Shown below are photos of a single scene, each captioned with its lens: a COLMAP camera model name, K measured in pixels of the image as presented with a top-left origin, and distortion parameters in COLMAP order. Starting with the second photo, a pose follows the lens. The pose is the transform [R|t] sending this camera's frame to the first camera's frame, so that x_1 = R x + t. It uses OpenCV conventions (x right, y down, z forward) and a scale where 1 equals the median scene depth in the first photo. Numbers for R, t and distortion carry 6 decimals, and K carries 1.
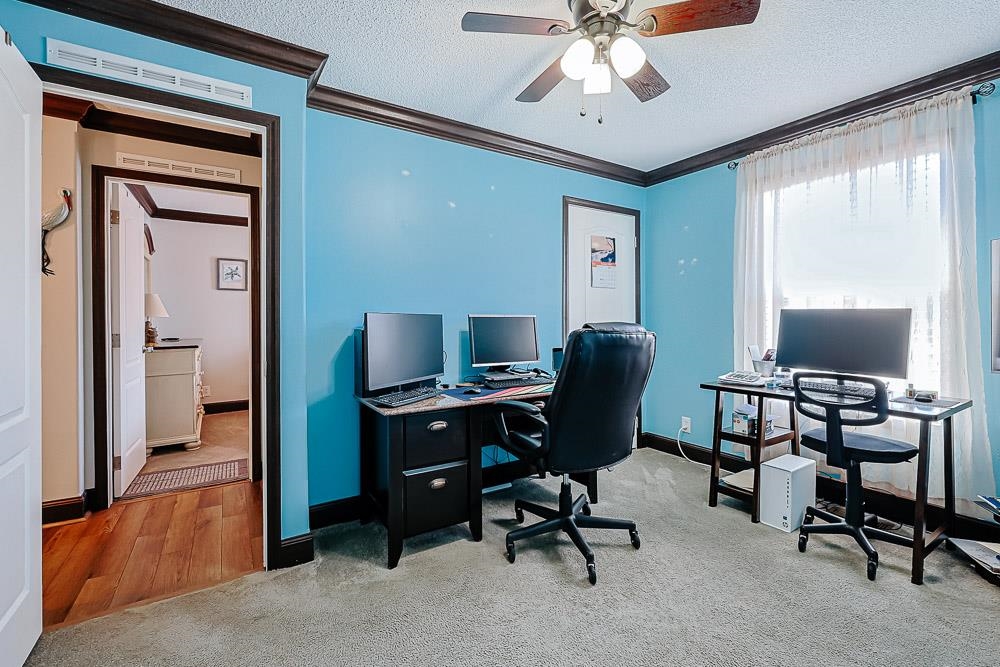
lens RADIAL K [[439.5, 0, 504.5], [0, 439.5, 329.0], [0, 0, 1]] dist [-0.019401, -0.000008]
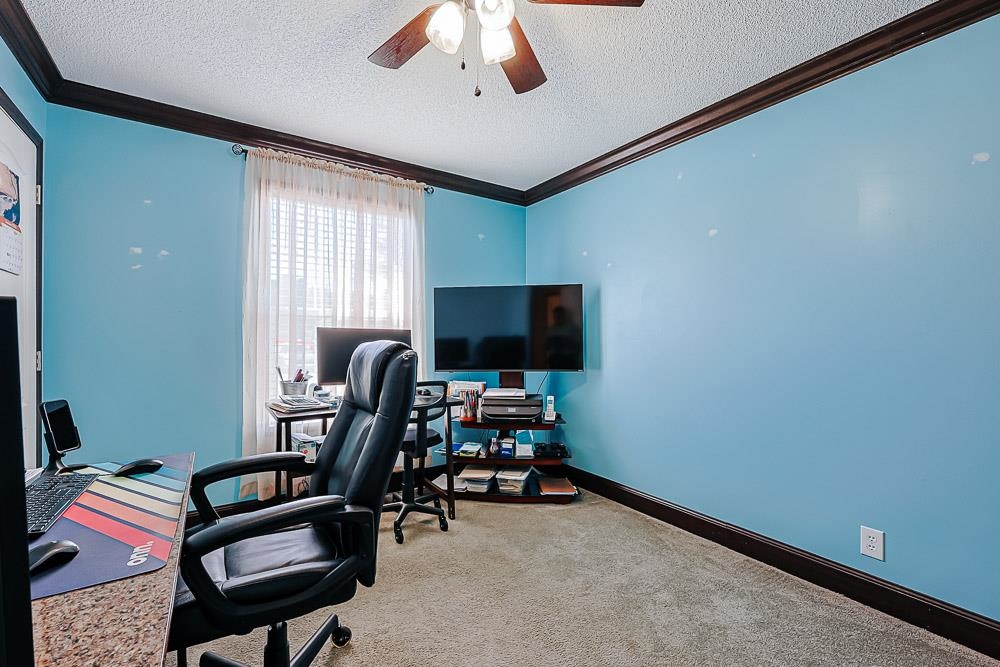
lens RADIAL K [[436.8, 0, 502.6], [0, 436.8, 342.3], [0, 0, 1]] dist [-0.001413, 0.000103]
pose [[-0.025509, -0.012720, 0.999594, -0.416749], [0.011756, 0.999846, 0.013023, -0.020437], [-0.999605, 0.012083, -0.025356, 0.683133]]
